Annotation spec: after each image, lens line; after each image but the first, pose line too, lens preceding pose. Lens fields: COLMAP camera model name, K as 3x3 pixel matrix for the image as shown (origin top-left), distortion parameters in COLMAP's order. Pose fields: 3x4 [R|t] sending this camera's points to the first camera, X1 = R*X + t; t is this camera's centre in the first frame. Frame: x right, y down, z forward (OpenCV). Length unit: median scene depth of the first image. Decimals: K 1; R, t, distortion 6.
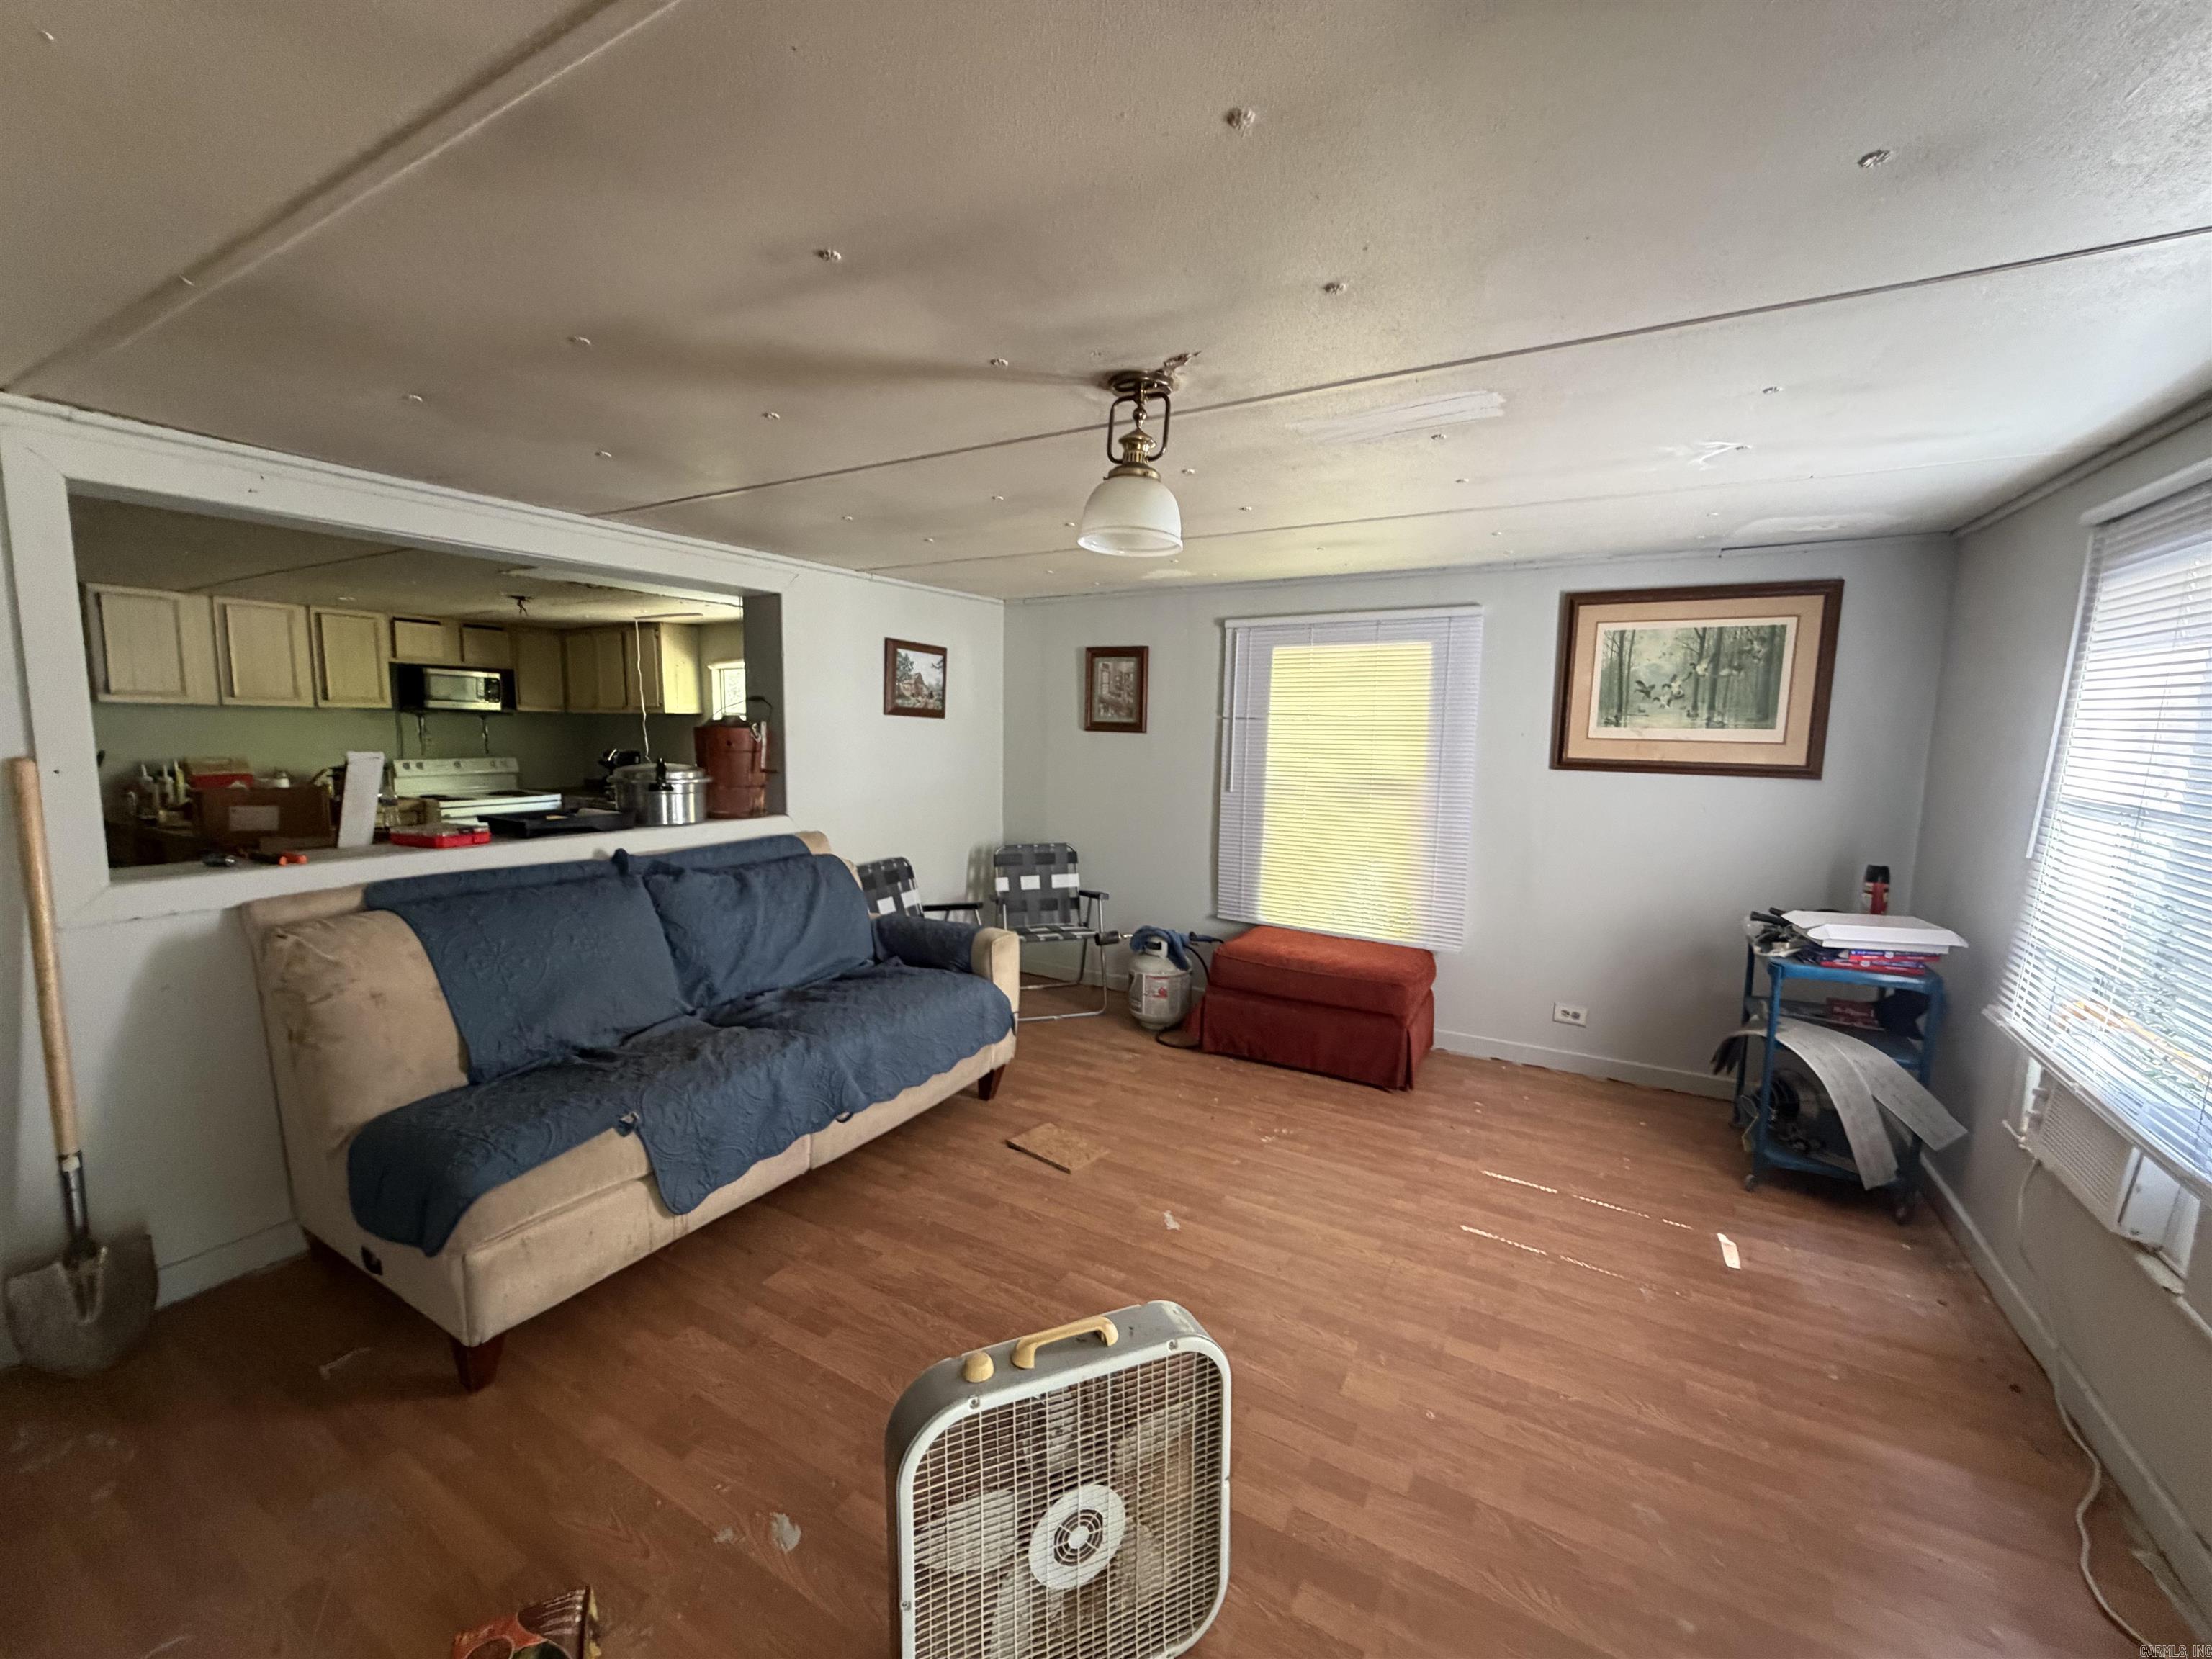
lens RADIAL K [[887.5, 0, 1100.5], [0, 887.5, 832.8], [0, 0, 1]] dist [-0.004659, 0.000327]
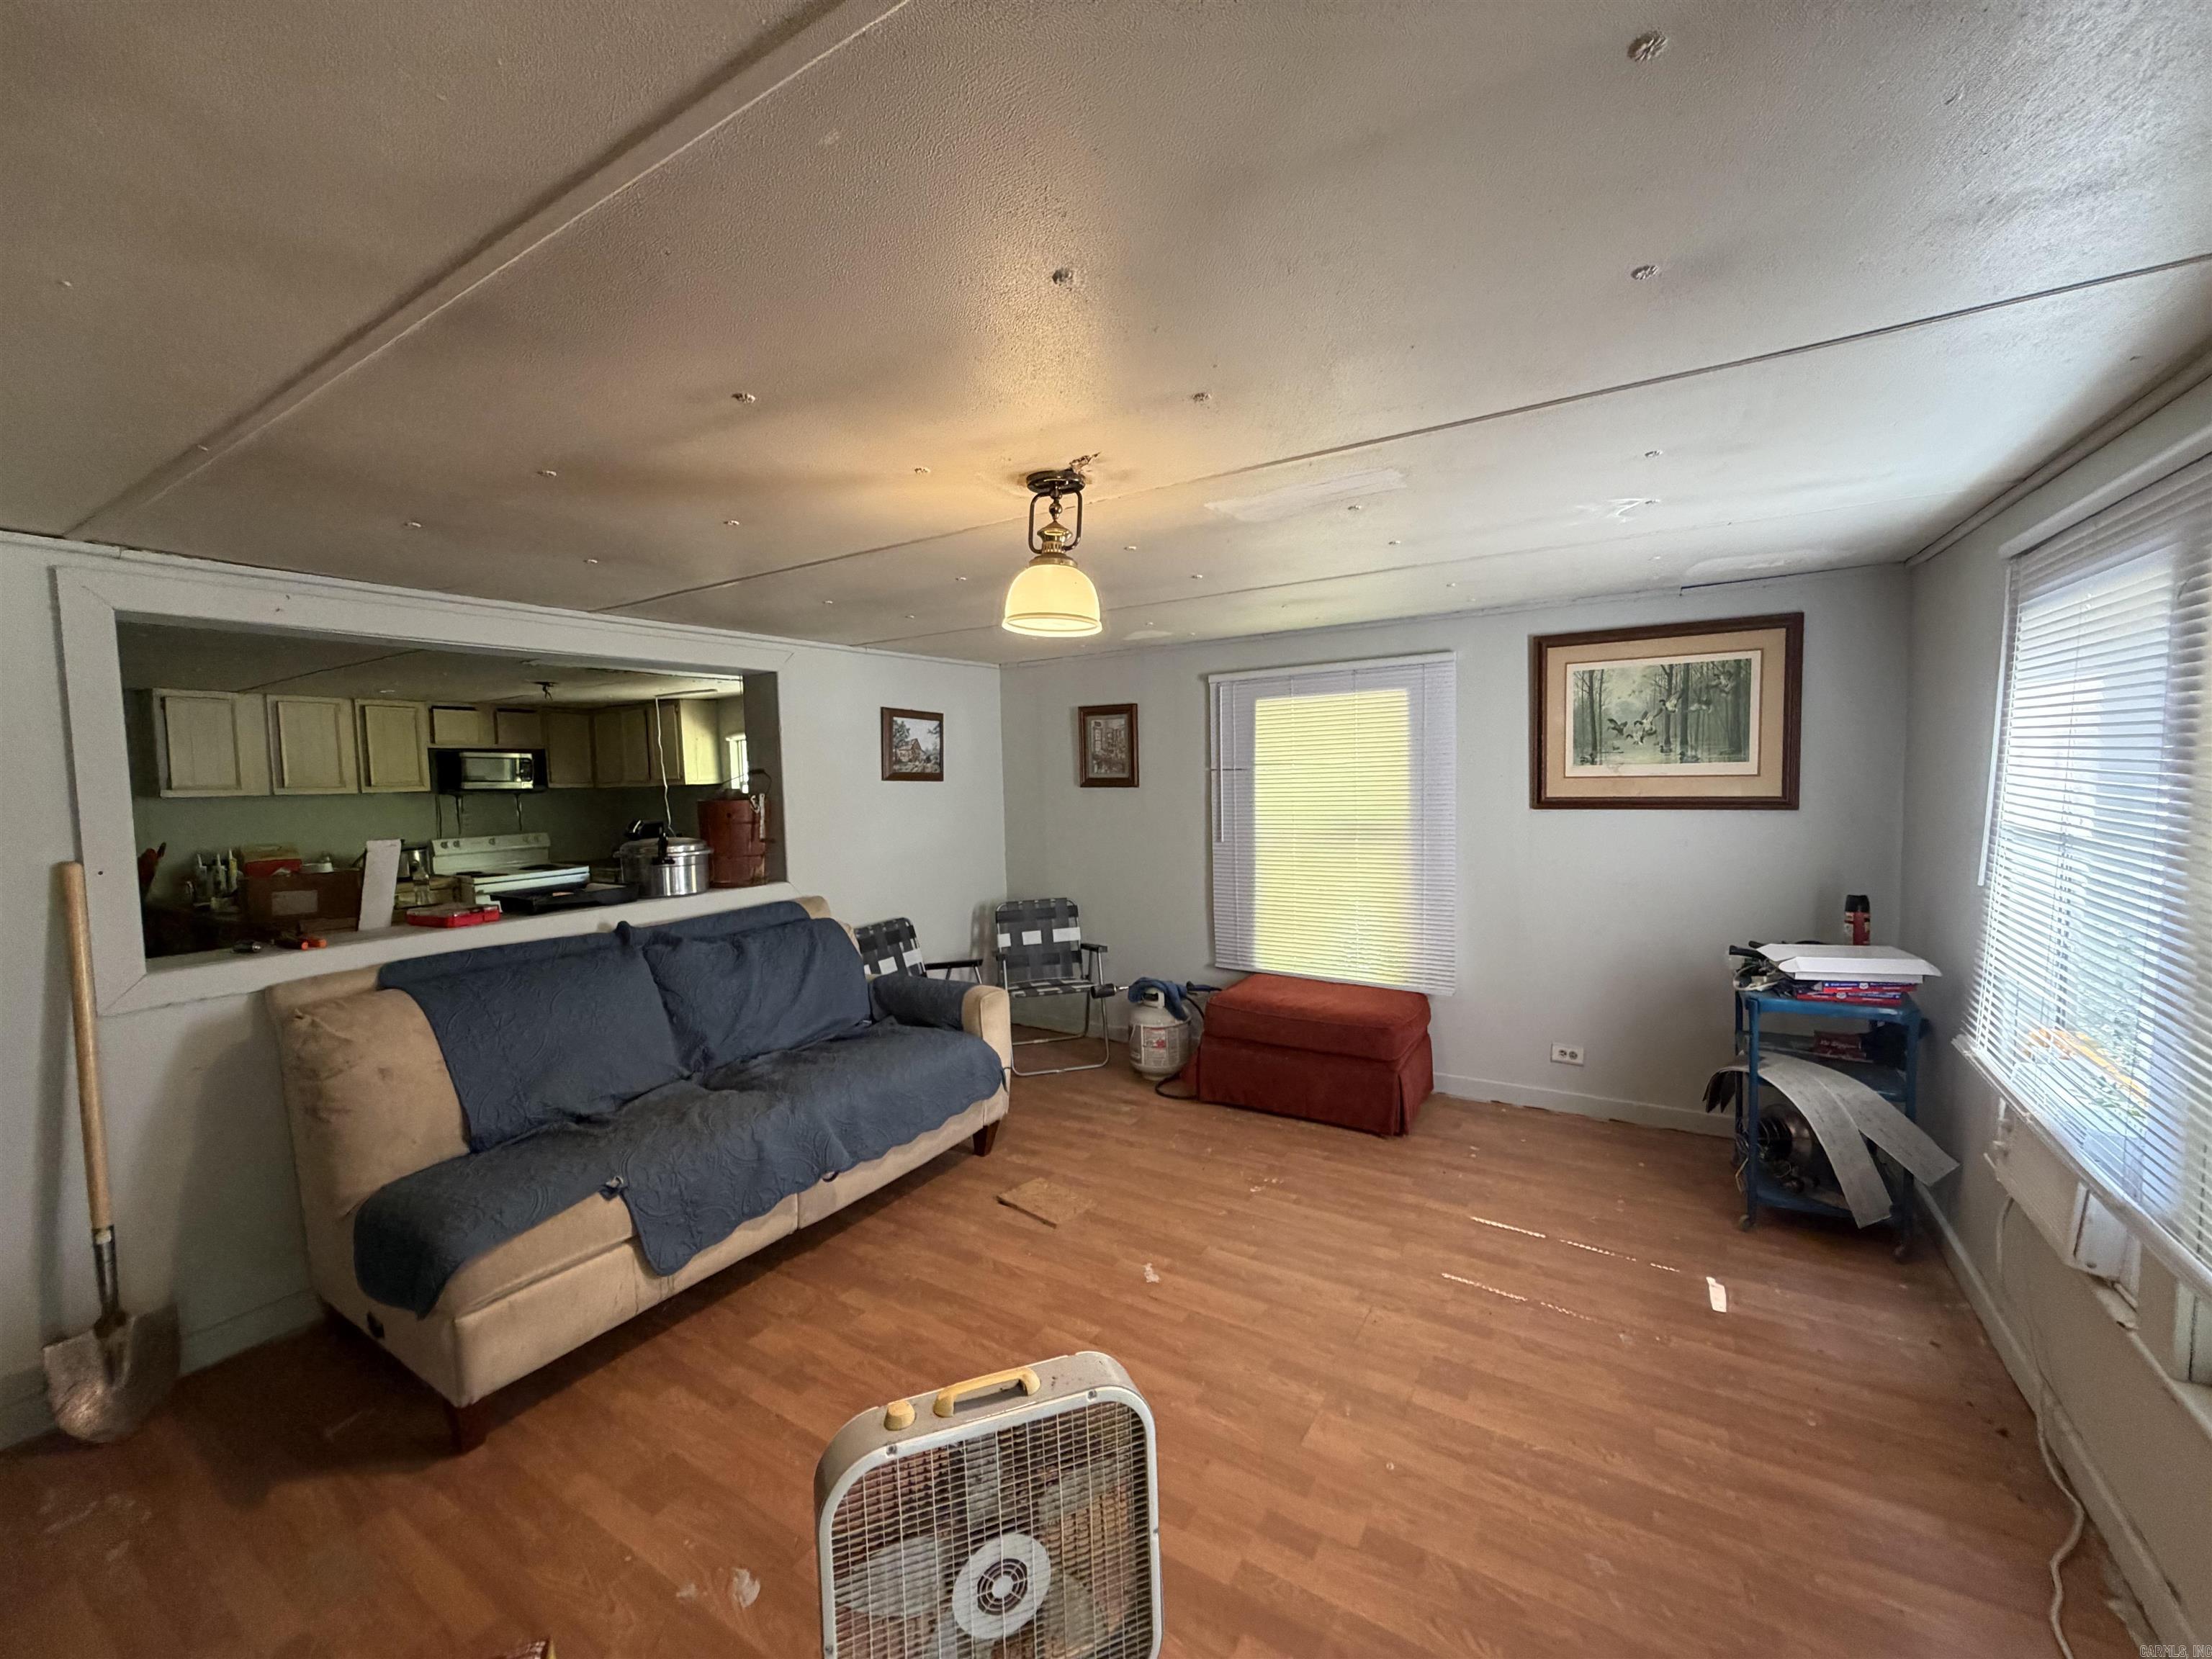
lens RADIAL K [[887.5, 0, 1100.6], [0, 887.5, 832.0], [0, 0, 1]] dist [-0.004659, 0.000327]
pose [[0.998442, -0.038618, -0.040288, 0.090925], [0.036371, 0.997819, -0.055078, -0.011778], [0.042327, 0.053527, 0.997669, -0.040294]]
